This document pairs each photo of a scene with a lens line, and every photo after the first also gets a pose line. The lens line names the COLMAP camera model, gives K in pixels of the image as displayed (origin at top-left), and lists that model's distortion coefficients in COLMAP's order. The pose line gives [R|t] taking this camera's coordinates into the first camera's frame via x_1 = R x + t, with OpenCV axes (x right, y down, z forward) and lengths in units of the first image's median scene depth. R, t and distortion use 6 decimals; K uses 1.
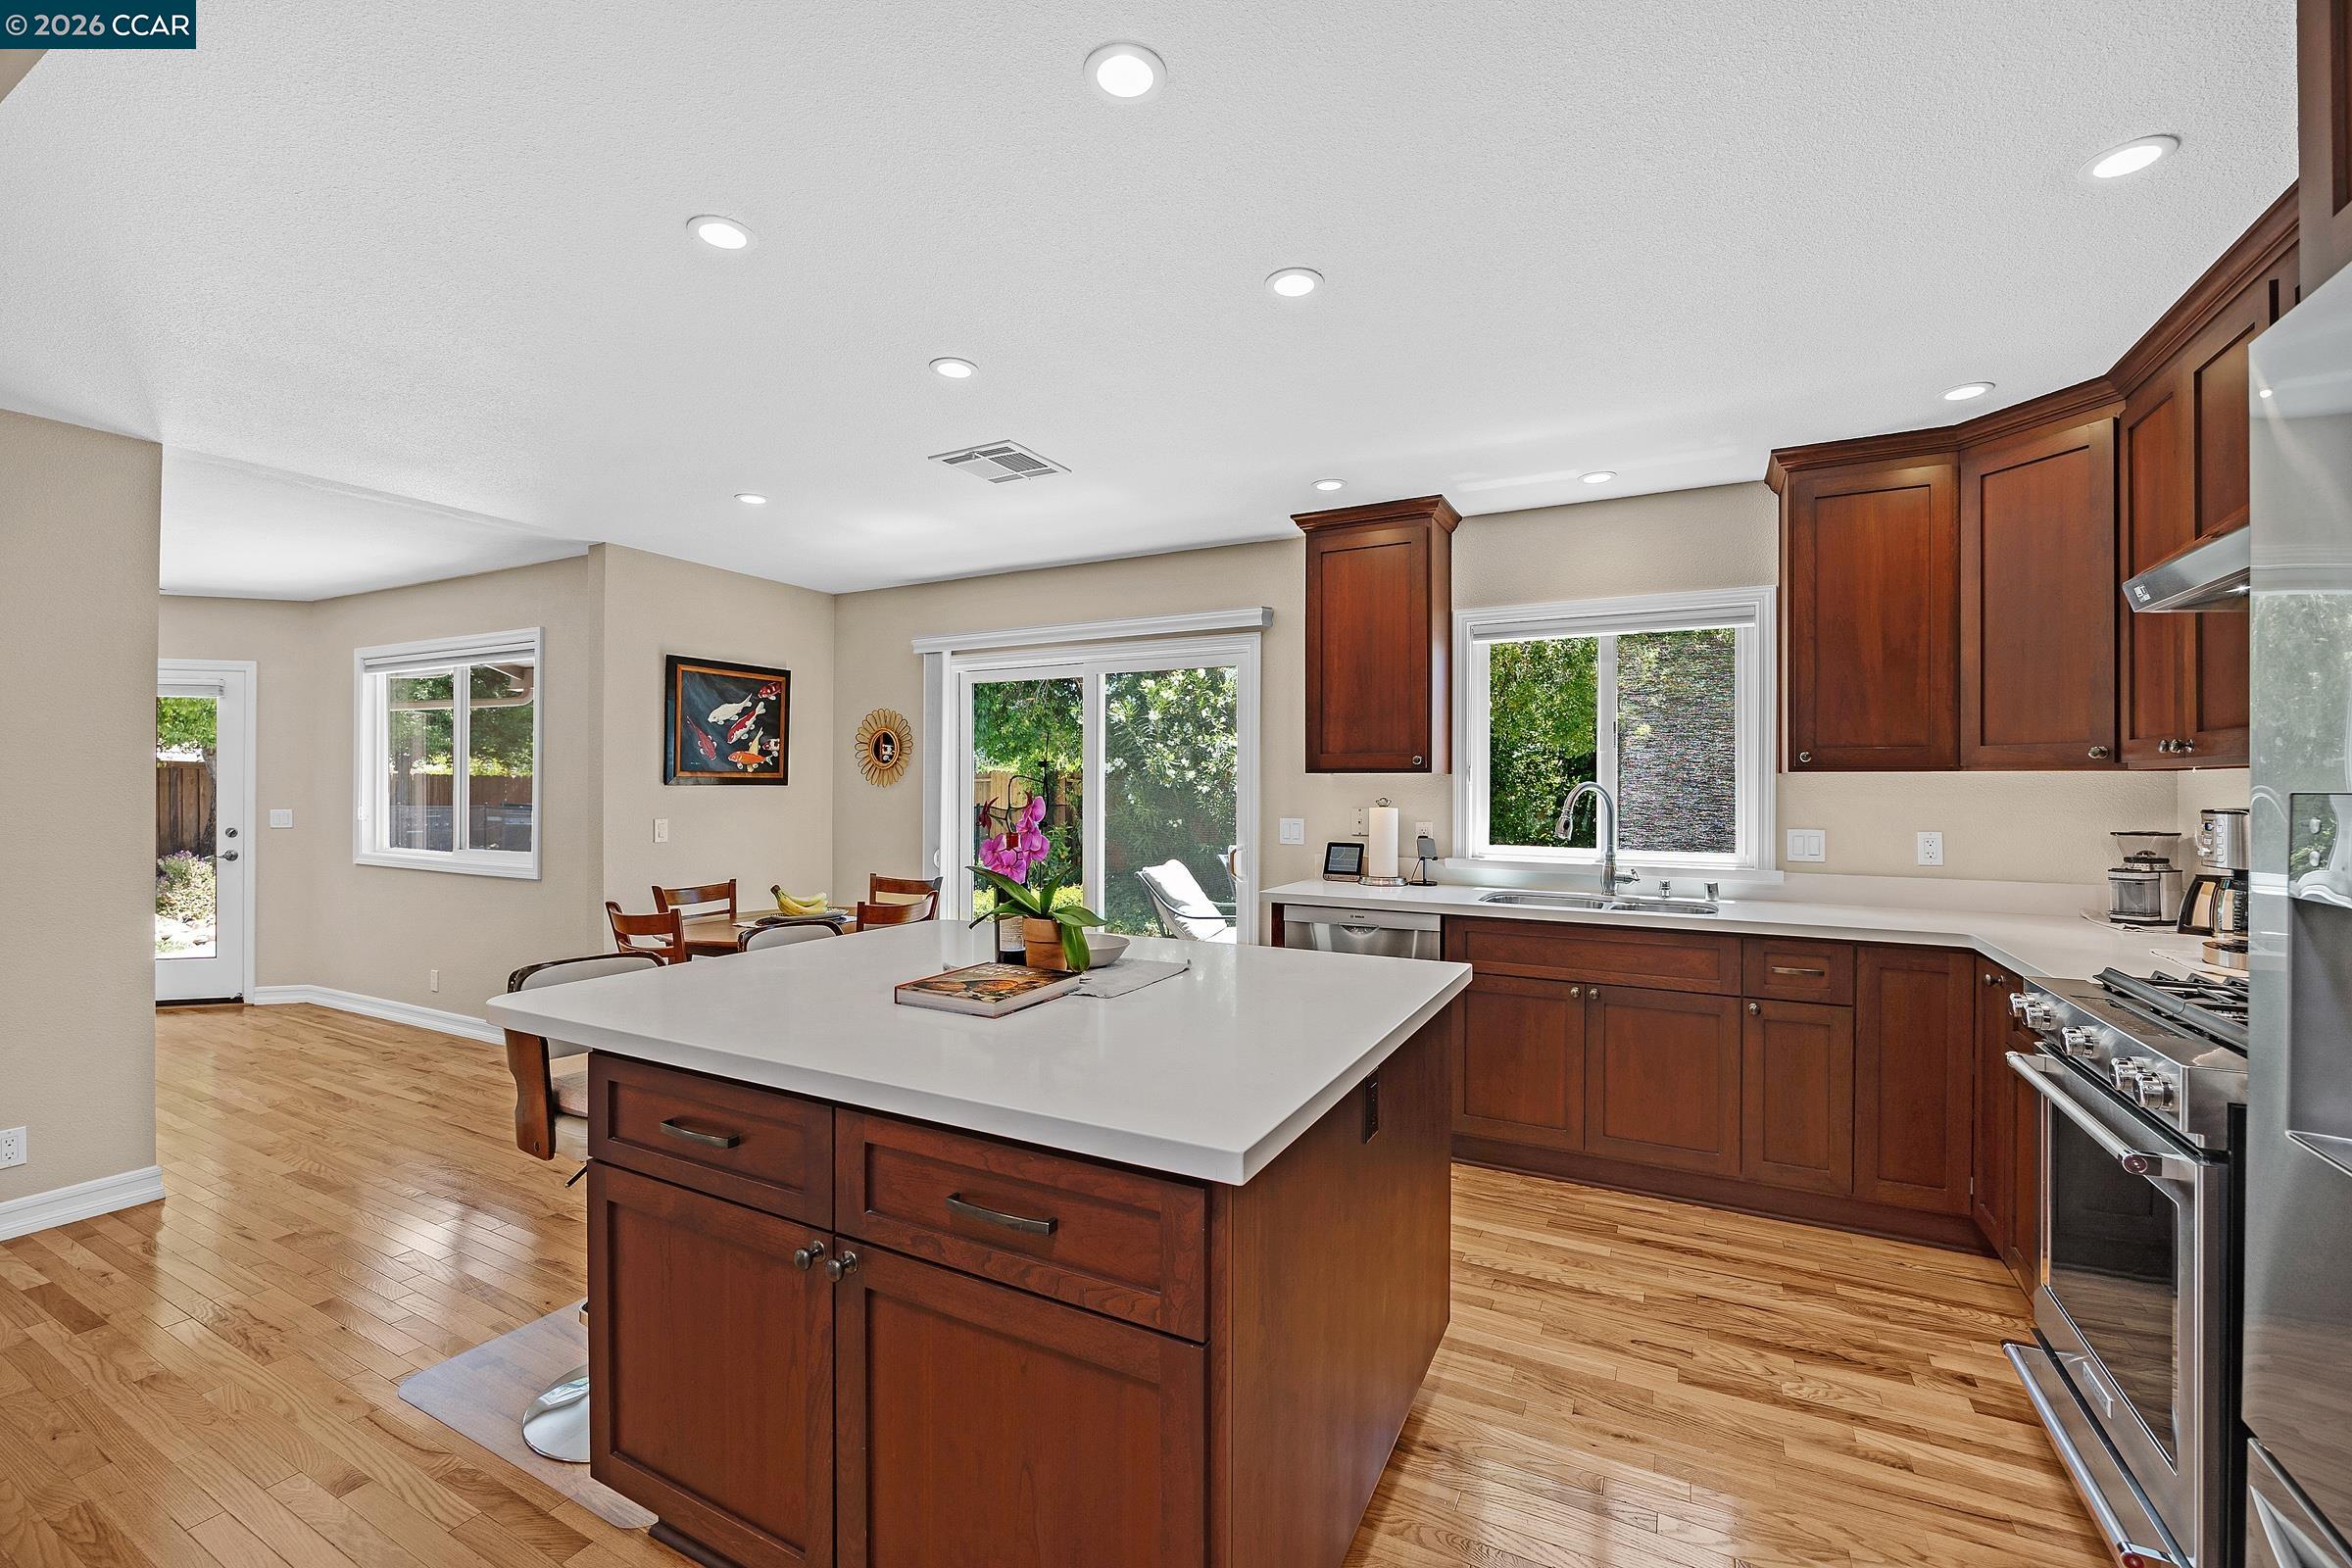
lens RADIAL K [[973.8, 0, 1172.4], [0, 973.8, 779.5], [0, 0, 1]] dist [-0.014398, -0.001327]
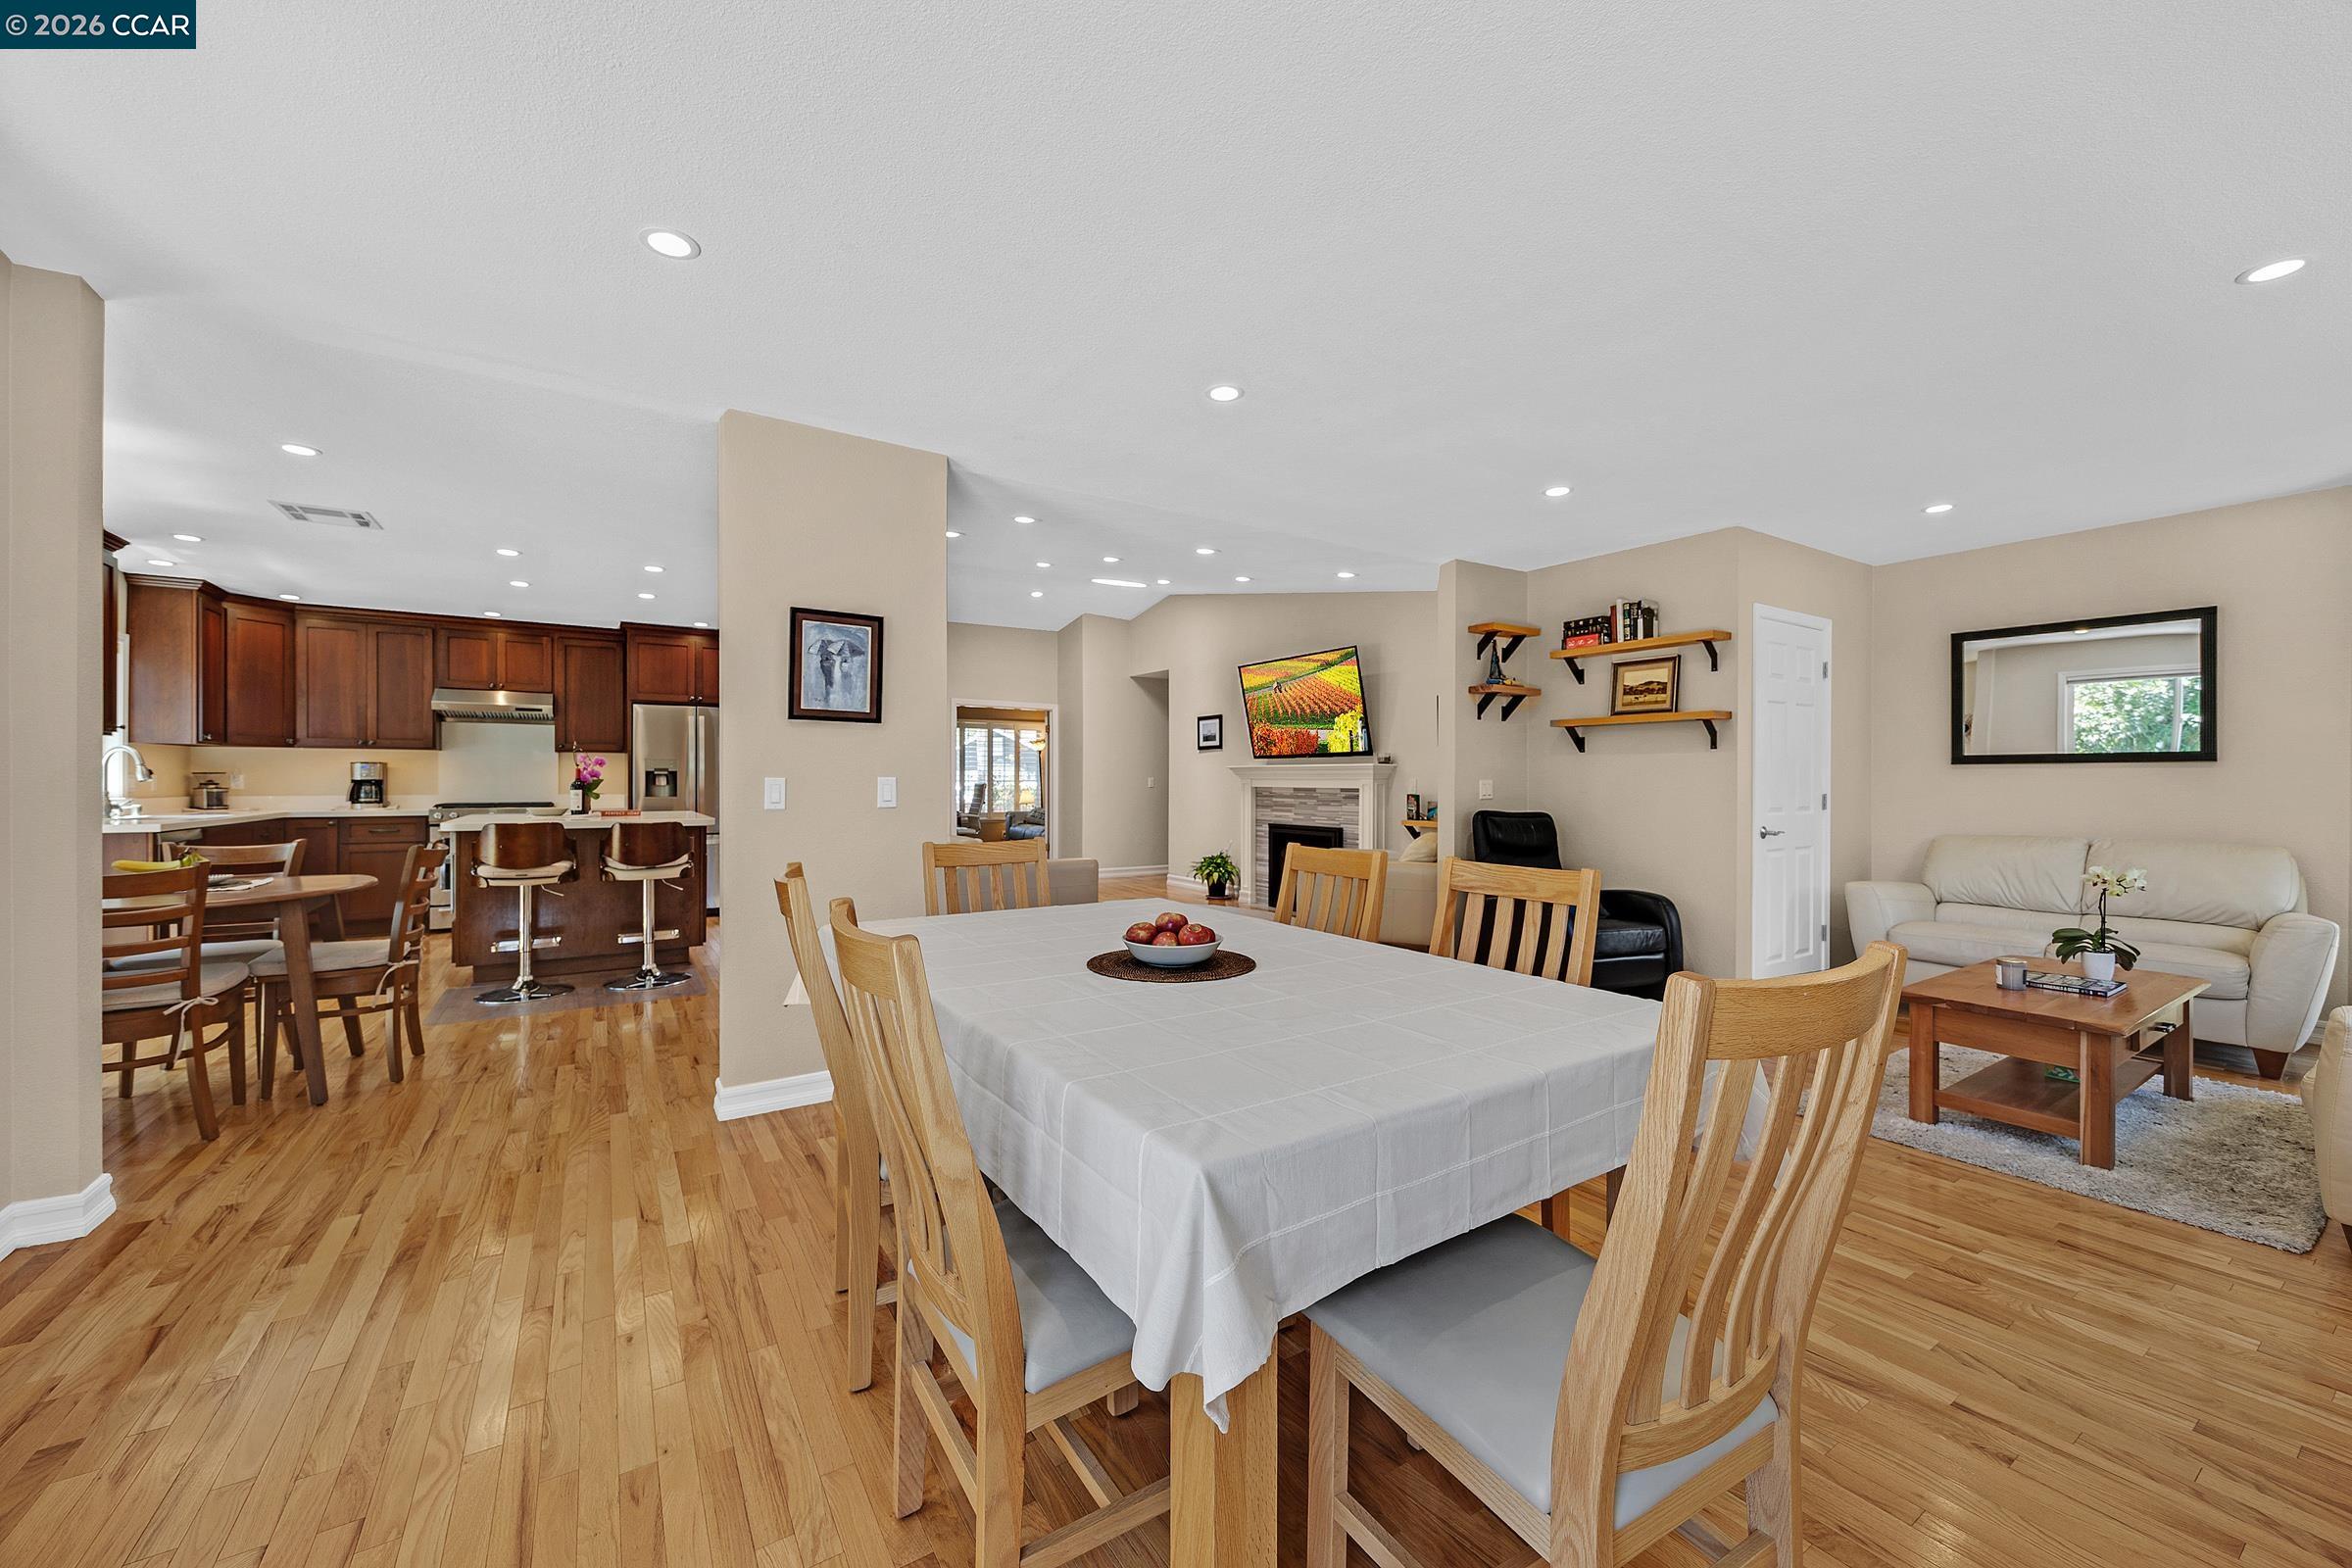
lens RADIAL K [[902.8, 0, 1186.1], [0, 902.8, 781.9], [0, 0, 1]] dist [-0.000641, -0.000057]
pose [[-0.876856, -0.005249, 0.480724, -1.812471], [-0.007966, 0.999962, -0.003612, 0.055256], [-0.480687, -0.006997, -0.876865, 1.478210]]
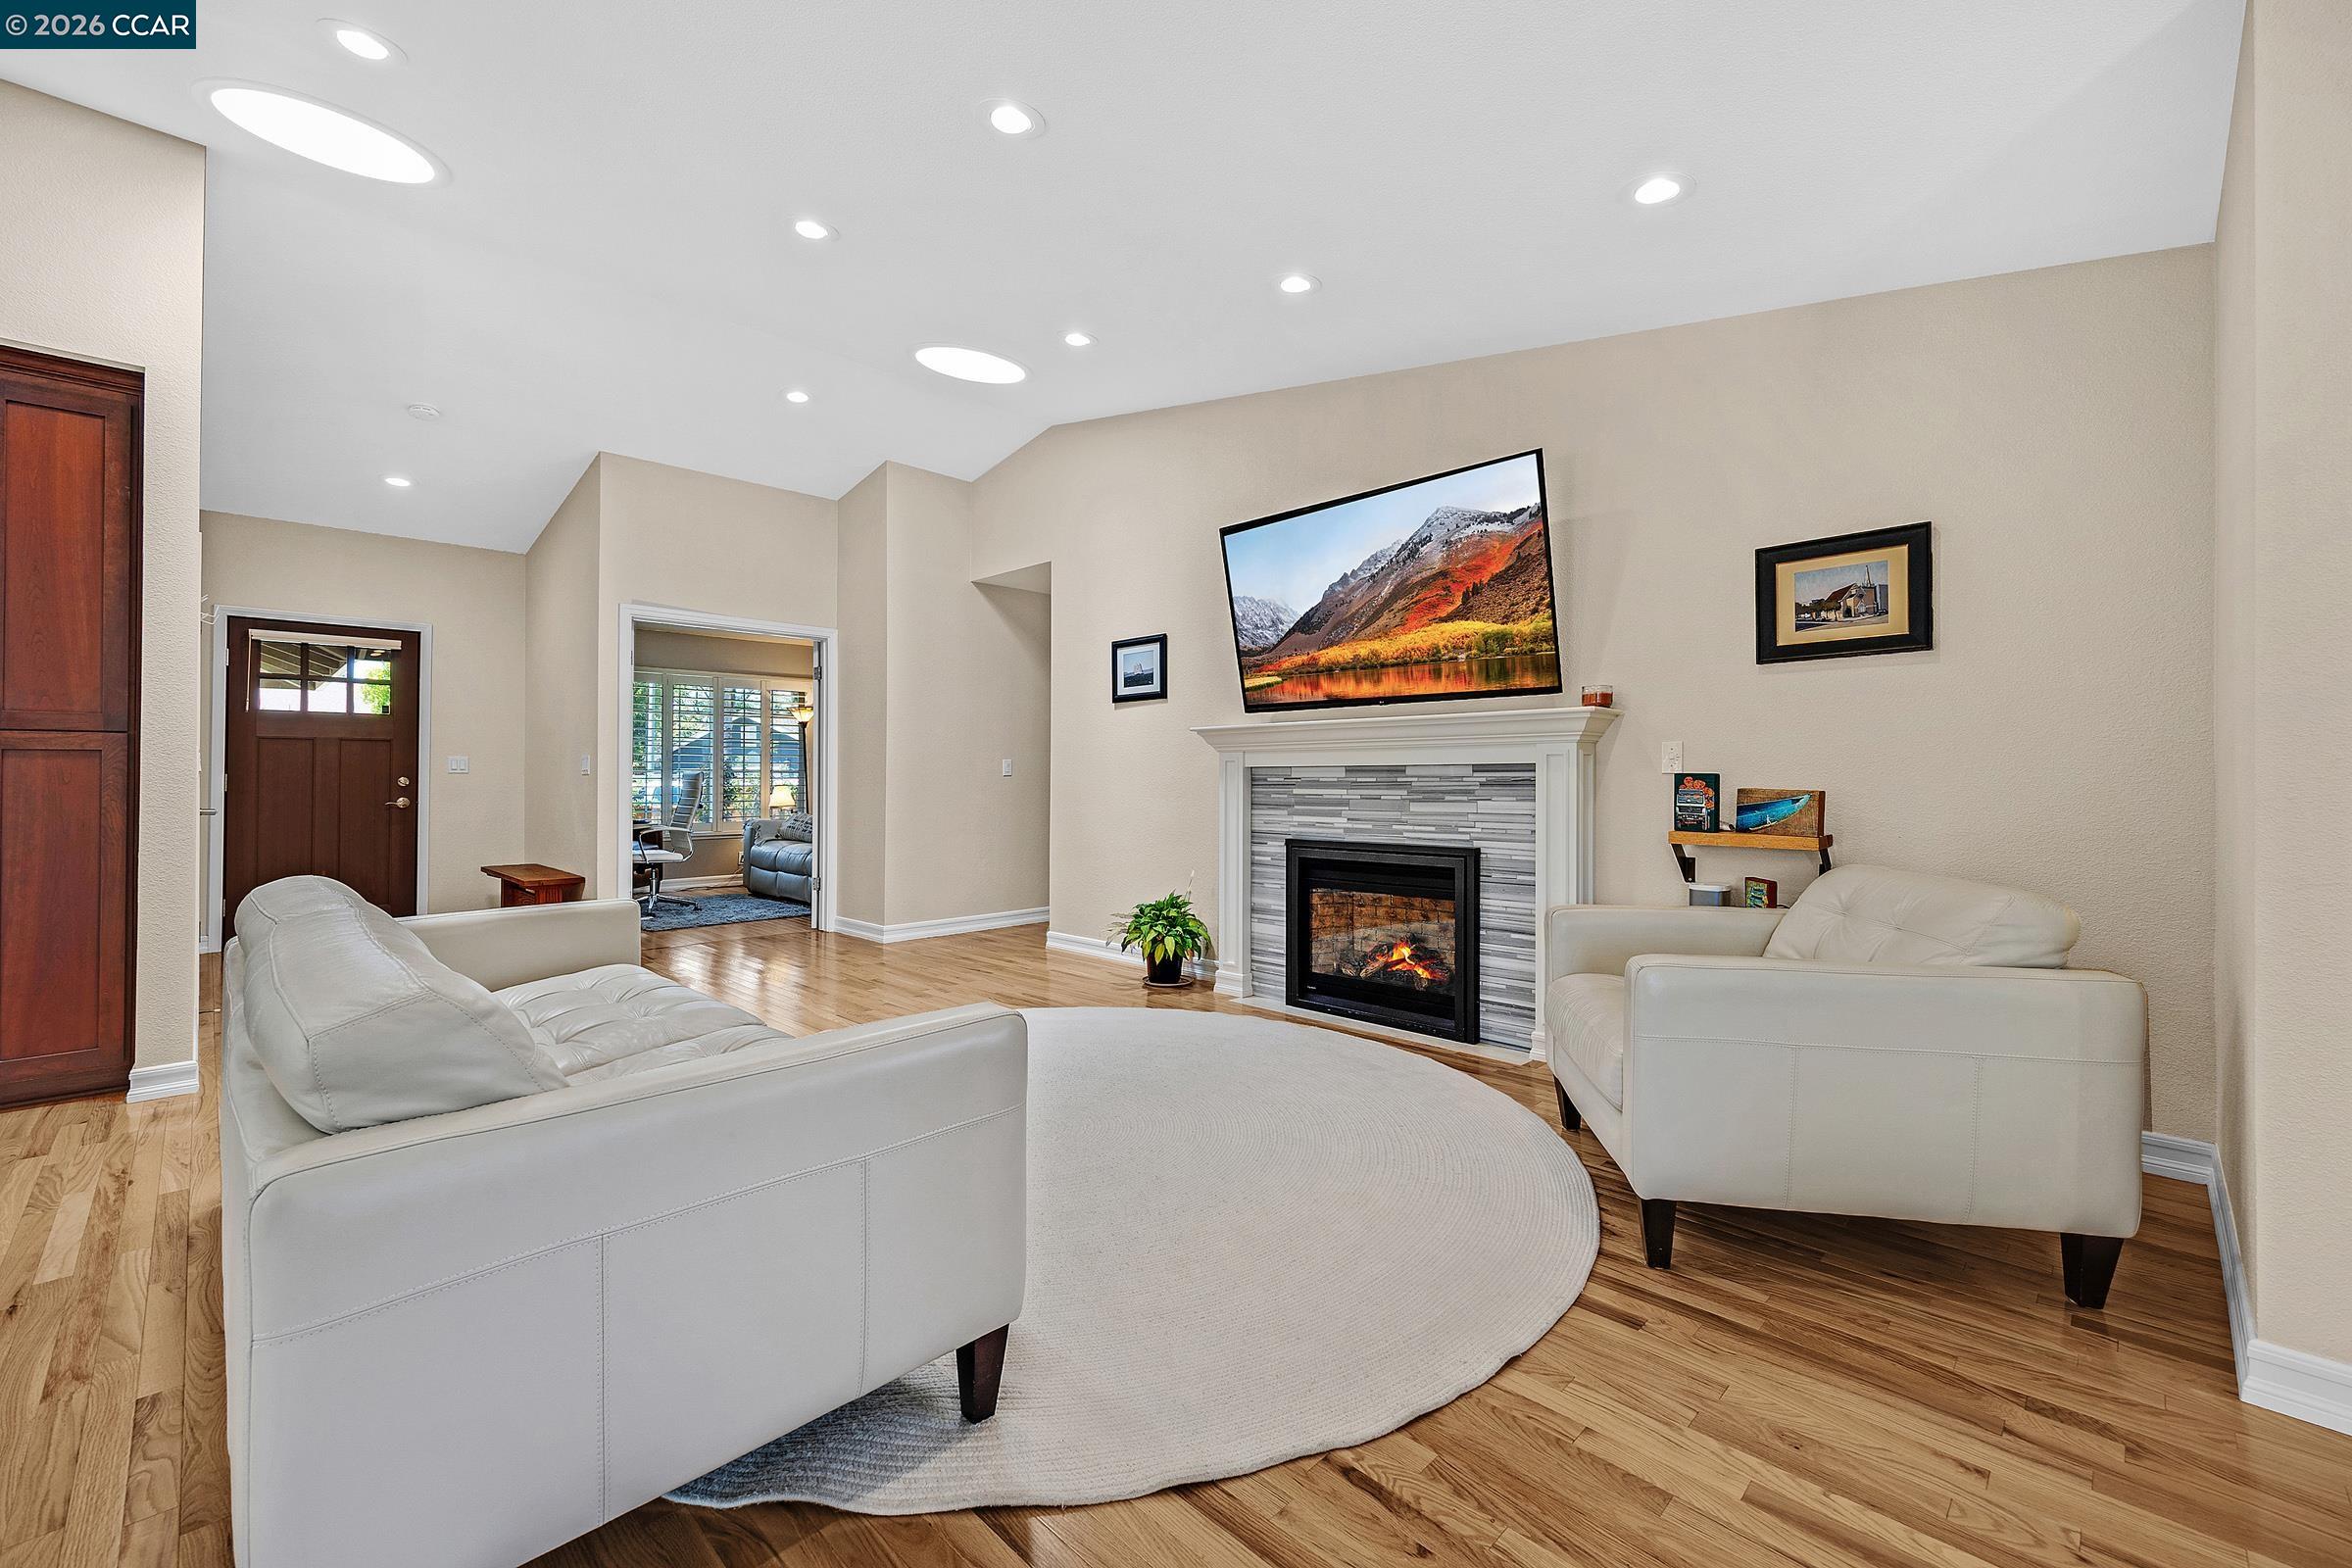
lens RADIAL K [[961.1, 0, 1186.2], [0, 961.1, 772.4], [0, 0, 1]] dist [0.010094, 0.000026]
pose [[-0.958515, 0.002882, 0.285027, -1.095109], [-0.001108, 0.999904, -0.013835, 0.083805], [-0.285039, -0.013576, -0.958420, 0.542885]]
